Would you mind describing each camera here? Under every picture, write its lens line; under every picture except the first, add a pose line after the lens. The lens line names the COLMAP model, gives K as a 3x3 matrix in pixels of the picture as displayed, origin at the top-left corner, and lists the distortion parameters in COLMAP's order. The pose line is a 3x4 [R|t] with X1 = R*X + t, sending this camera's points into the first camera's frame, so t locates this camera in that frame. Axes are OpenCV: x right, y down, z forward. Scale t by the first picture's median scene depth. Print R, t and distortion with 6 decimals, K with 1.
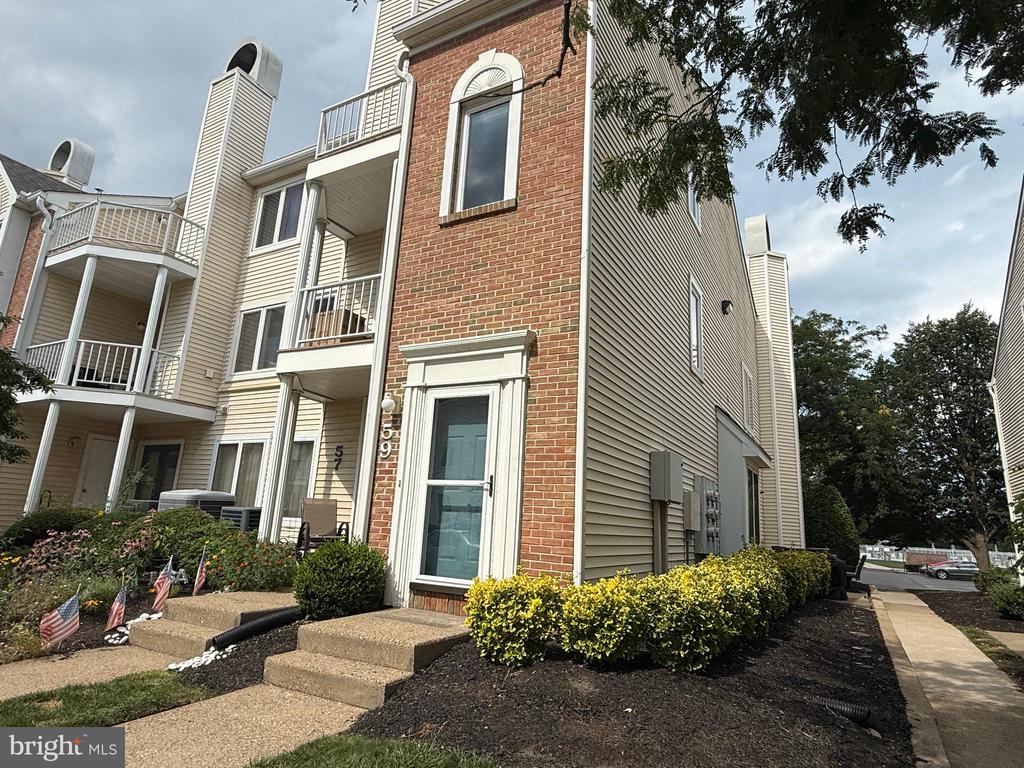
lens RADIAL K [[590.7, 0, 511.2], [0, 590.7, 384.2], [0, 0, 1]] dist [-0.005229, 0.002885]
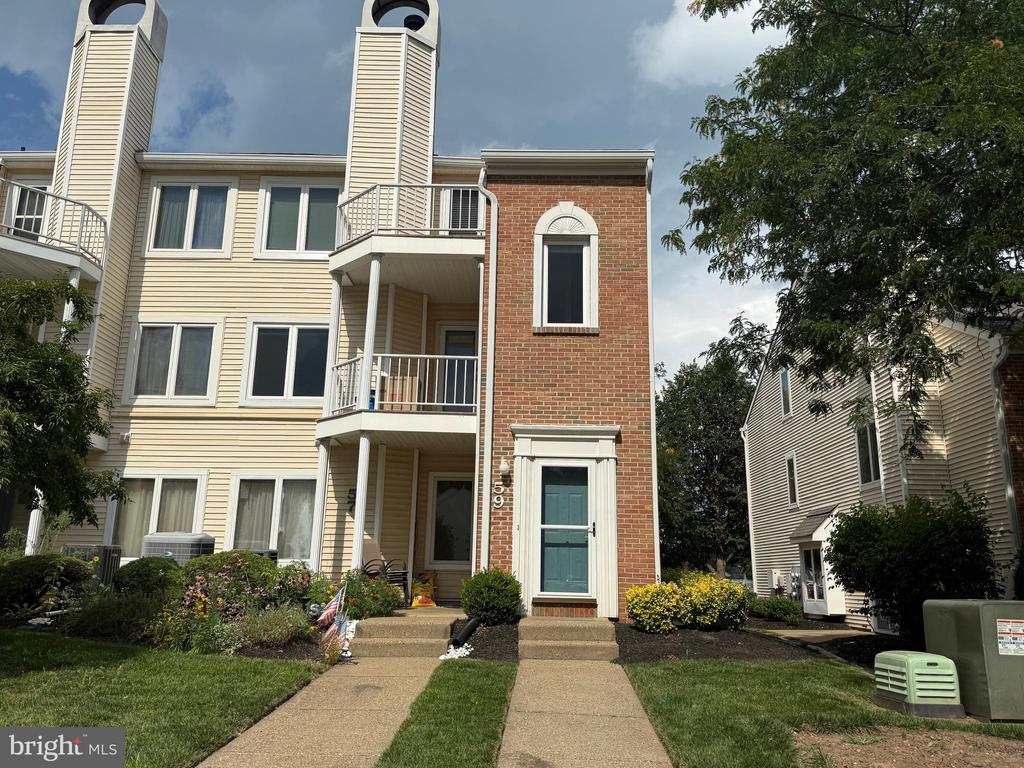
lens RADIAL K [[806.5, 0, 514.8], [0, 806.5, 380.8], [0, 0, 1]] dist [0.091391, -0.006094]
pose [[0.879754, 0.075329, 0.469424, -1.080949], [-0.082729, 0.996560, -0.004875, -0.159740], [-0.468177, -0.034547, 0.882959, -0.638817]]
